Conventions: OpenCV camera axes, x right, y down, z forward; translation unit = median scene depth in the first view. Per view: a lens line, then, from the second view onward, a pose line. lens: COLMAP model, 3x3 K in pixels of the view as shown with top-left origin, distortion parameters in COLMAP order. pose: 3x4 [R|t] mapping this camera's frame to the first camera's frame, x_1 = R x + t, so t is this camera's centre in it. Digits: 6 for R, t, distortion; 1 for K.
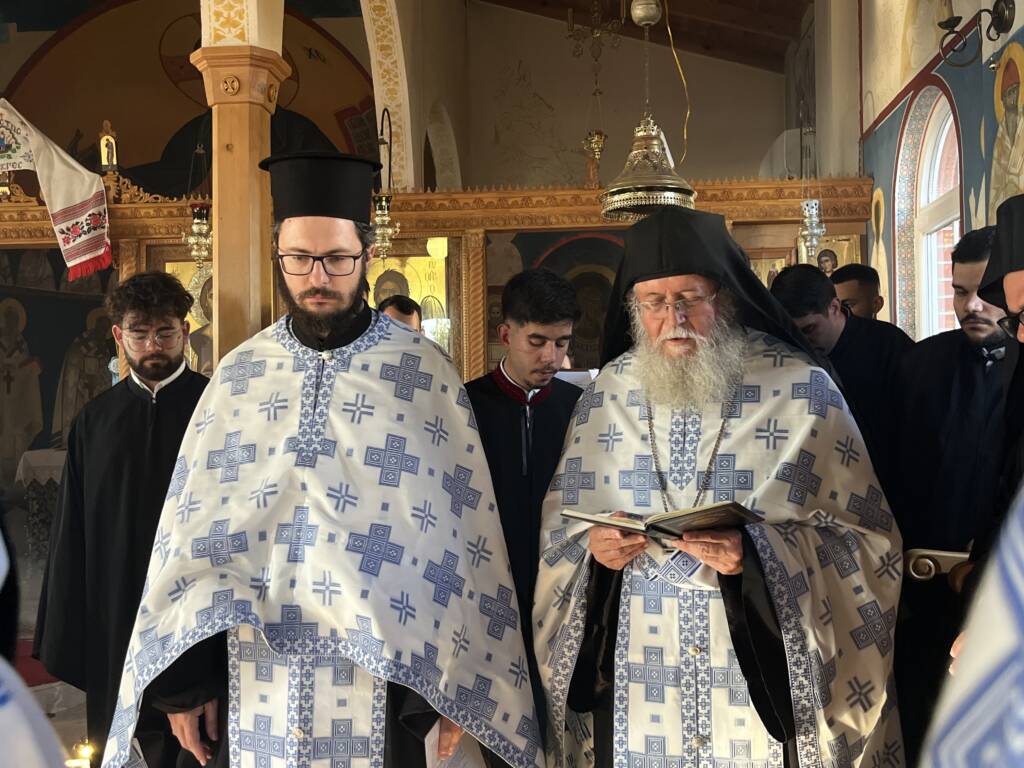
lens RADIAL K [[1049.3, 0, 497.8], [0, 1049.3, 380.4], [0, 0, 1]] dist [0.043250, 0.000000]
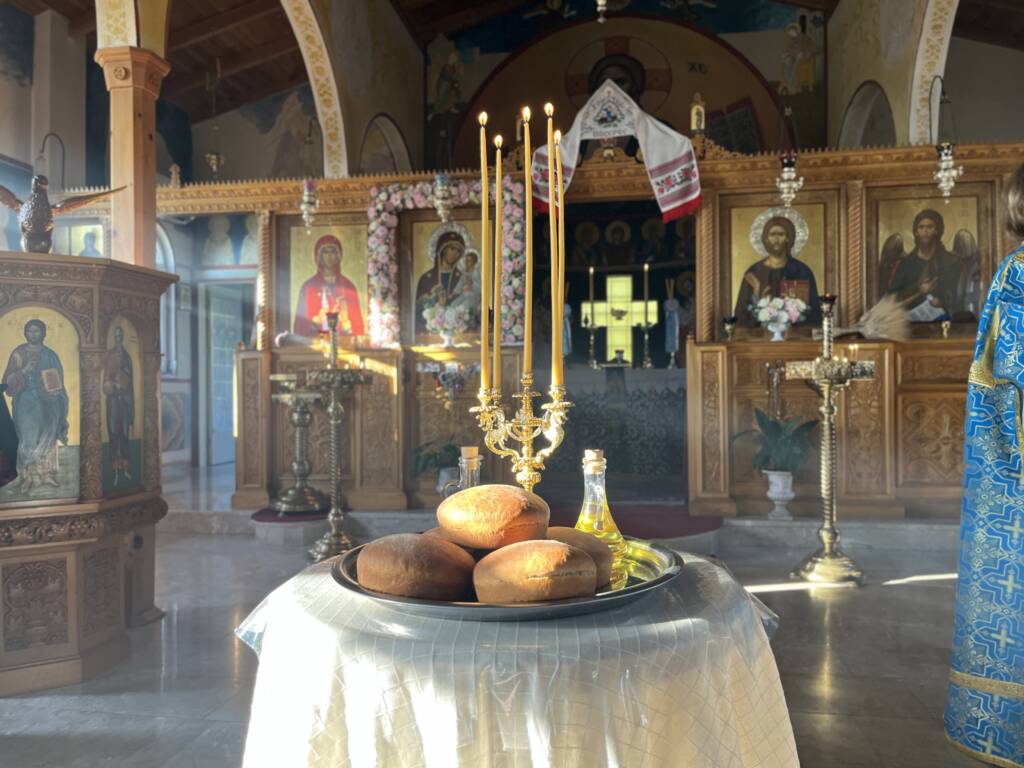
lens RADIAL K [[774.8, 0, 511.0], [0, 774.8, 384.5], [0, 0, 1]] dist [0.066608, -0.092547]
pose [[0.998566, 0.003089, -0.053450, -0.537032], [-0.001615, 0.999618, 0.027599, 0.074175], [0.053514, -0.027473, 0.998189, 0.052301]]
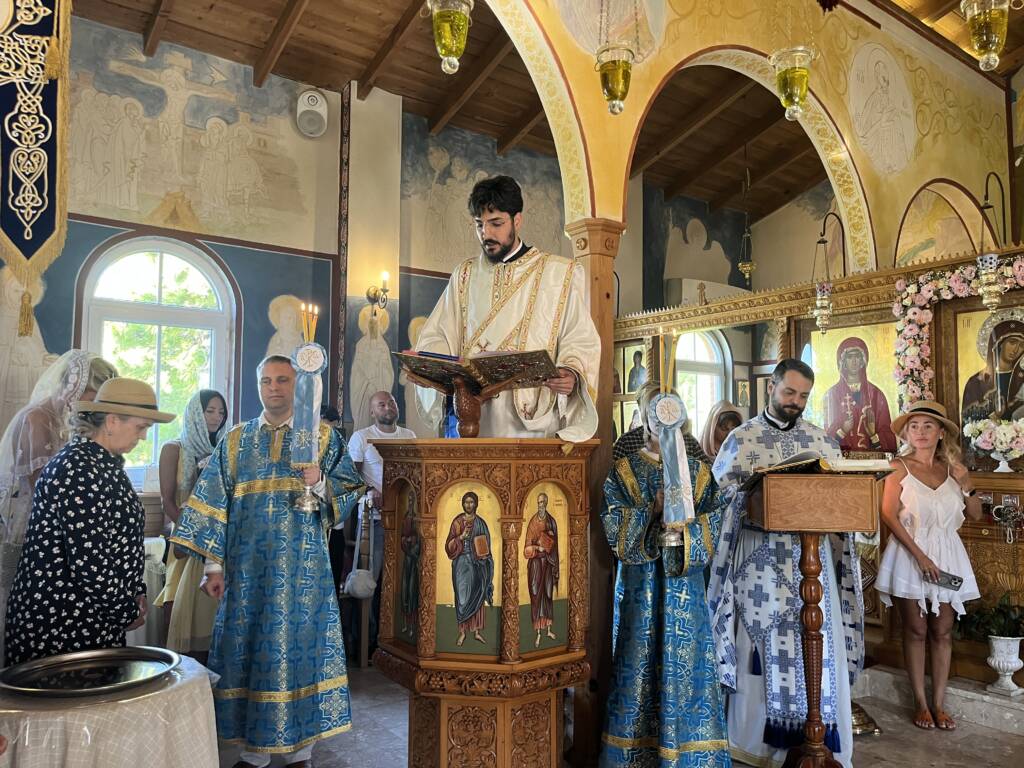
lens RADIAL K [[774.8, 0, 513.8], [0, 774.8, 385.5], [0, 0, 1]] dist [0.066608, -0.092547]
pose [[0.677298, -0.039714, -0.734636, -0.431279], [0.008127, 0.998885, -0.046506, 0.001580], [0.735664, 0.025528, 0.676866, 0.162219]]
